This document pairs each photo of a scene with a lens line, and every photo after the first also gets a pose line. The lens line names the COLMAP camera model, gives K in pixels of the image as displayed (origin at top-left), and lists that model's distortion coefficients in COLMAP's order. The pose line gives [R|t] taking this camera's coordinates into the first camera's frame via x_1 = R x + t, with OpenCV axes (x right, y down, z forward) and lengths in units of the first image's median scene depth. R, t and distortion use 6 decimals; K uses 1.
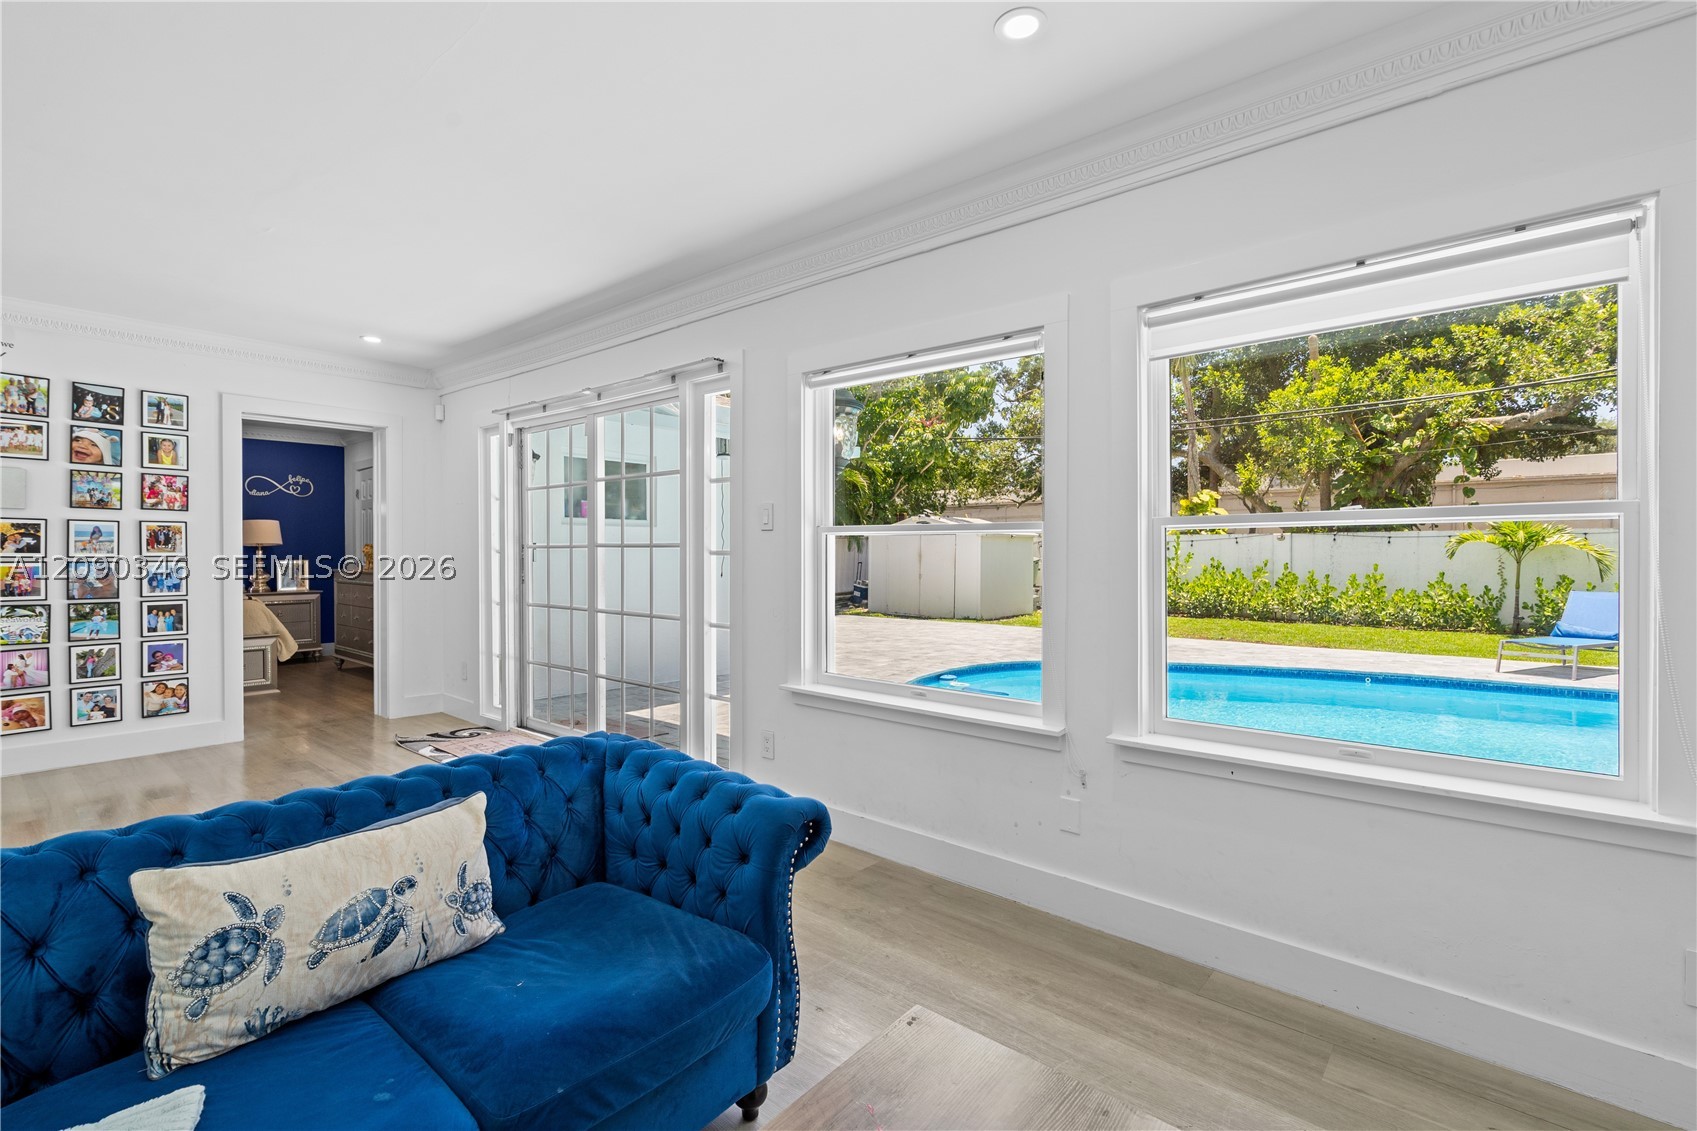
lens RADIAL K [[786.1, 0, 855.3], [0, 786.1, 560.4], [0, 0, 1]] dist [0.002267, 0.001282]
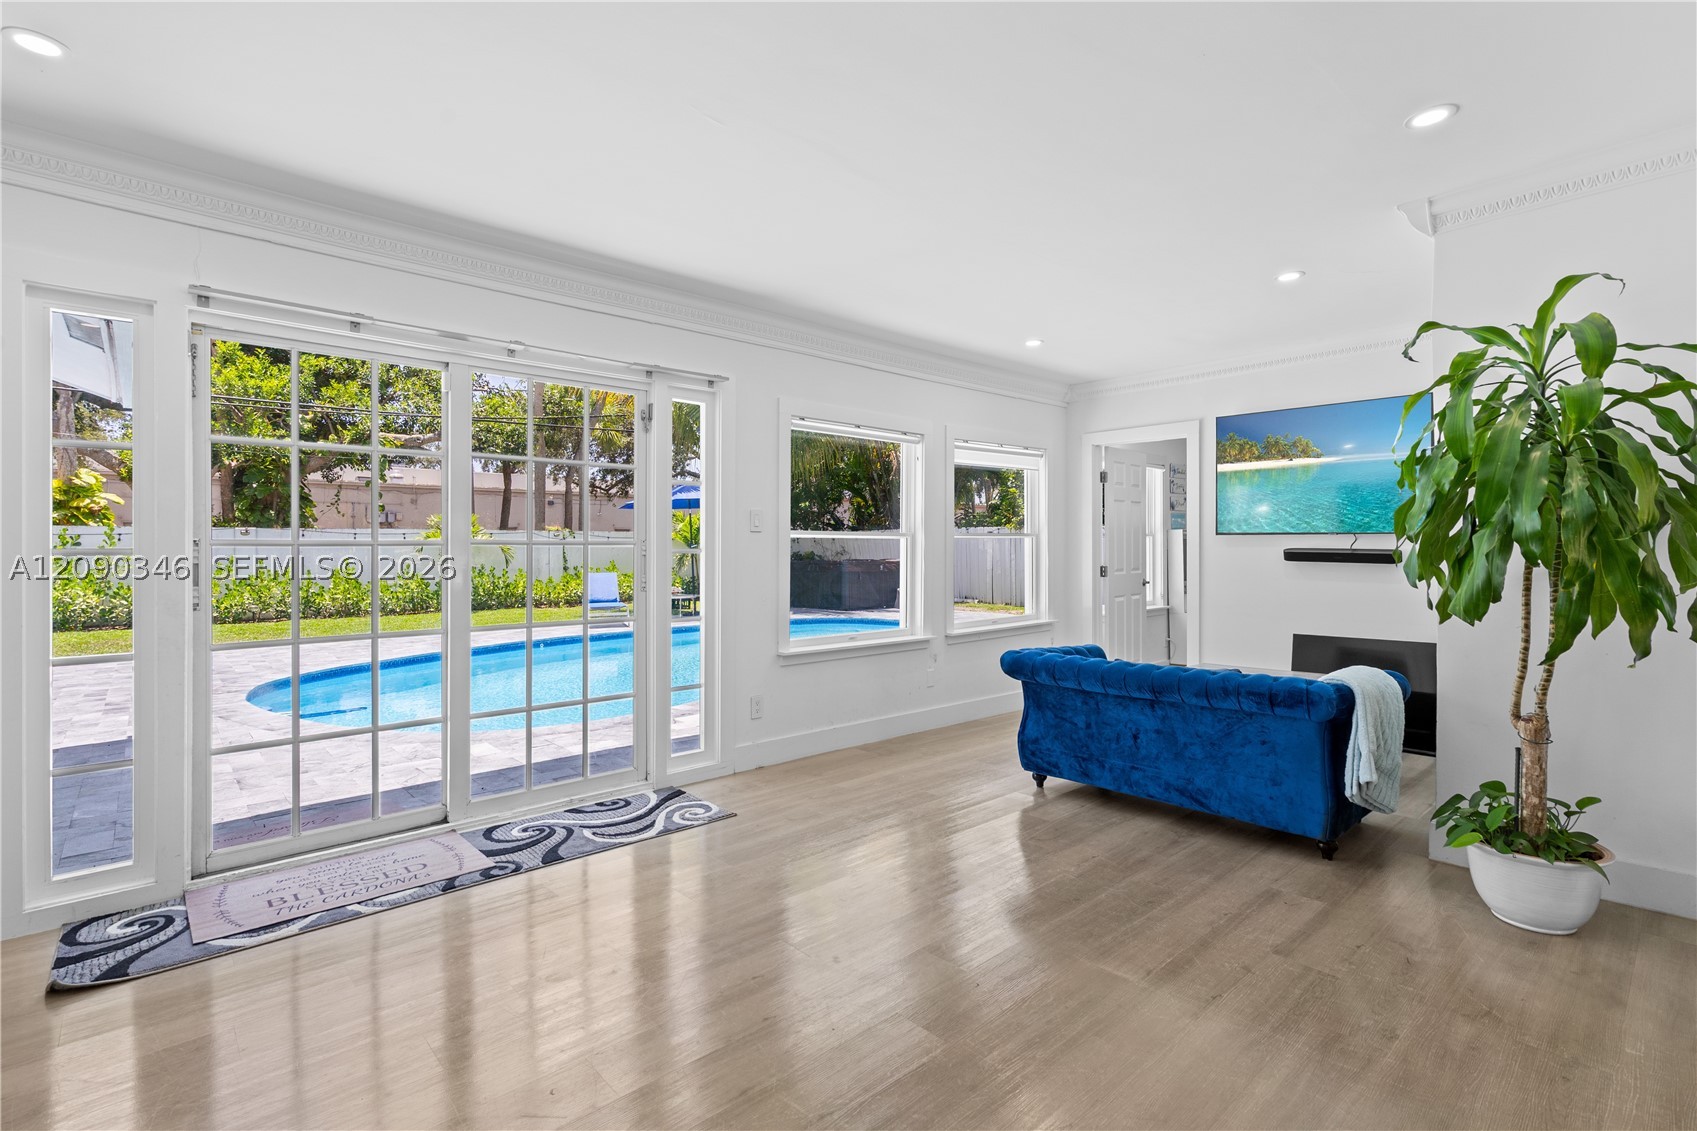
lens RADIAL K [[786.1, 0, 857.4], [0, 786.1, 554.0], [0, 0, 1]] dist [0.002267, 0.001282]
pose [[0.148307, -0.009581, 0.988895, -0.606255], [0.012952, 0.999886, 0.007745, -0.002587], [-0.988857, 0.011659, 0.148414, 0.302002]]
